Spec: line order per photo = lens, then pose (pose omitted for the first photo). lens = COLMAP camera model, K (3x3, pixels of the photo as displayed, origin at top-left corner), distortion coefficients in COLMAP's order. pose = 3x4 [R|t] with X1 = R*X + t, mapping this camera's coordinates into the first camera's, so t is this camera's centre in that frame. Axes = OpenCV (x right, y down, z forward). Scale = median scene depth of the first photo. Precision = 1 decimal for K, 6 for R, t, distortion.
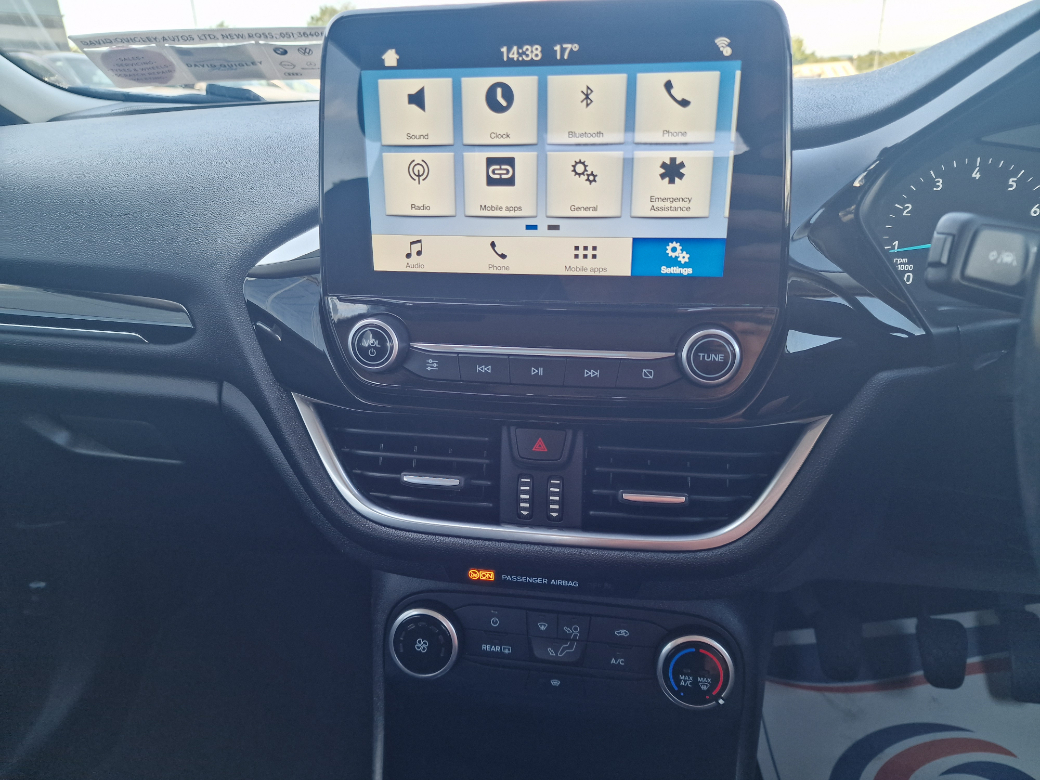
lens RADIAL K [[686.0, 0, 525.0], [0, 686.0, 390.7], [0, 0, 1]] dist [0.054643, -0.059877]
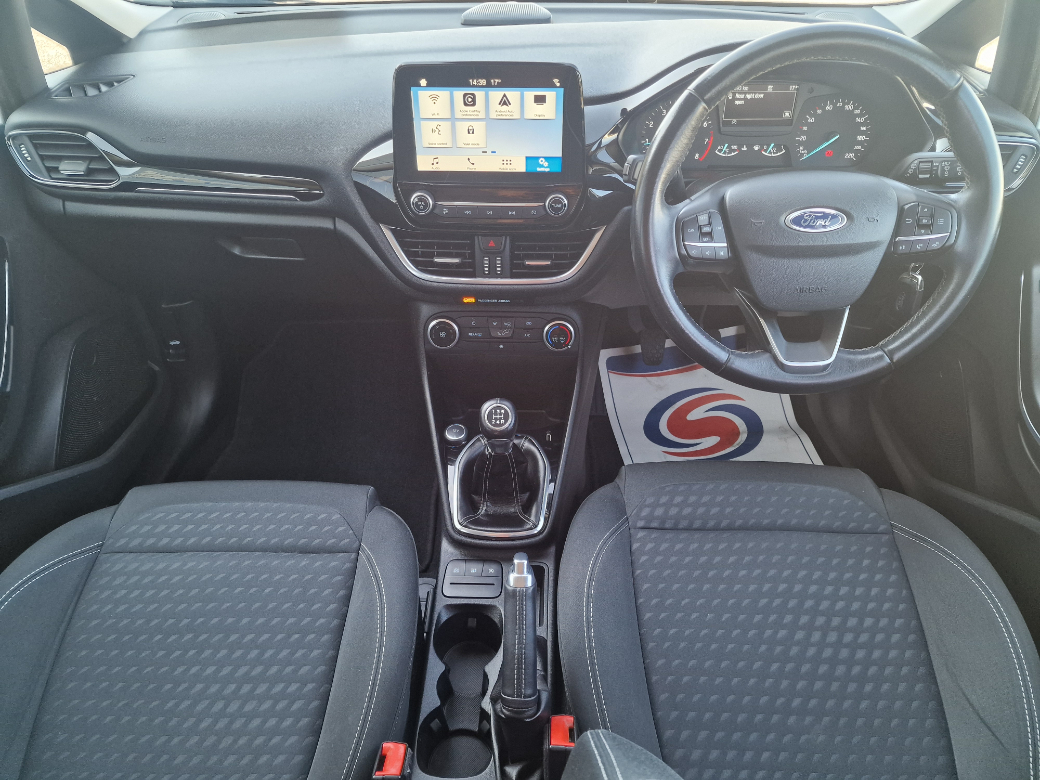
lens RADIAL K [[686.0, 0, 525.0], [0, 686.0, 390.7], [0, 0, 1]] dist [0.054643, -0.059877]
pose [[0.992720, -0.067124, 0.100008, -0.146268], [0.035674, 0.956918, 0.288159, -0.124212], [-0.115041, -0.282493, 0.952346, -1.554028]]
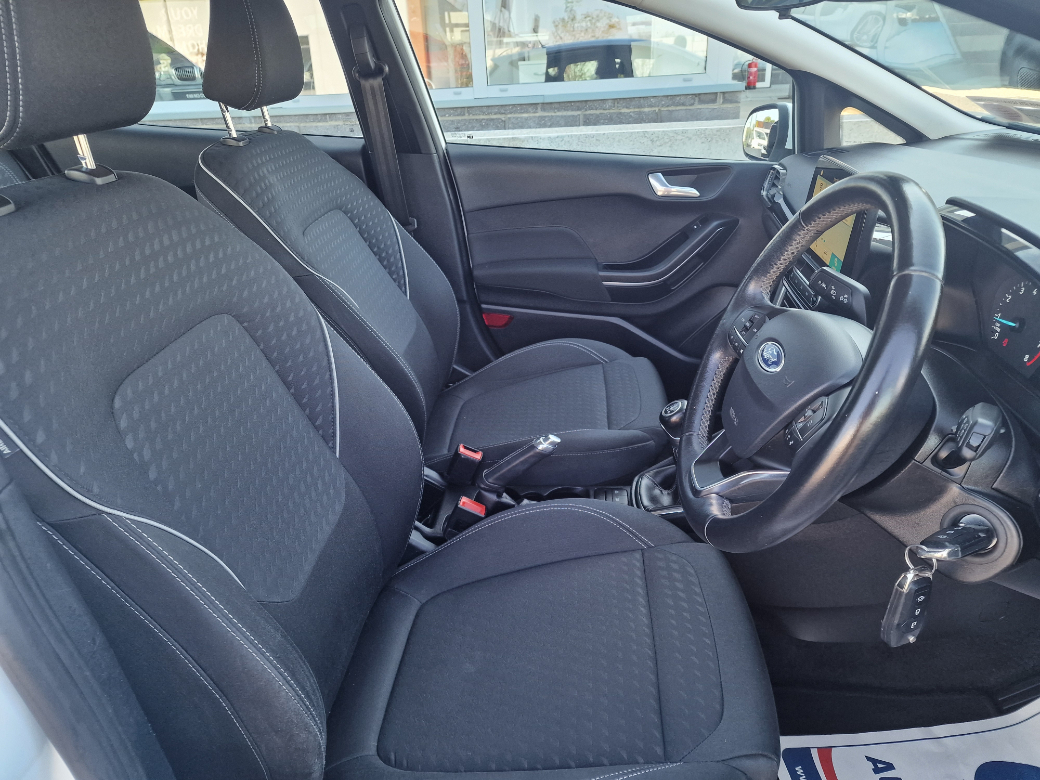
lens RADIAL K [[686.4, 0, 517.3], [0, 686.4, 406.1], [0, 0, 1]] dist [0.058866, -0.078585]
pose [[0.064090, 0.485103, -0.872105, 2.680754], [-0.336211, 0.833309, 0.438815, -0.480764], [0.939603, 0.265088, 0.216504, -0.580037]]
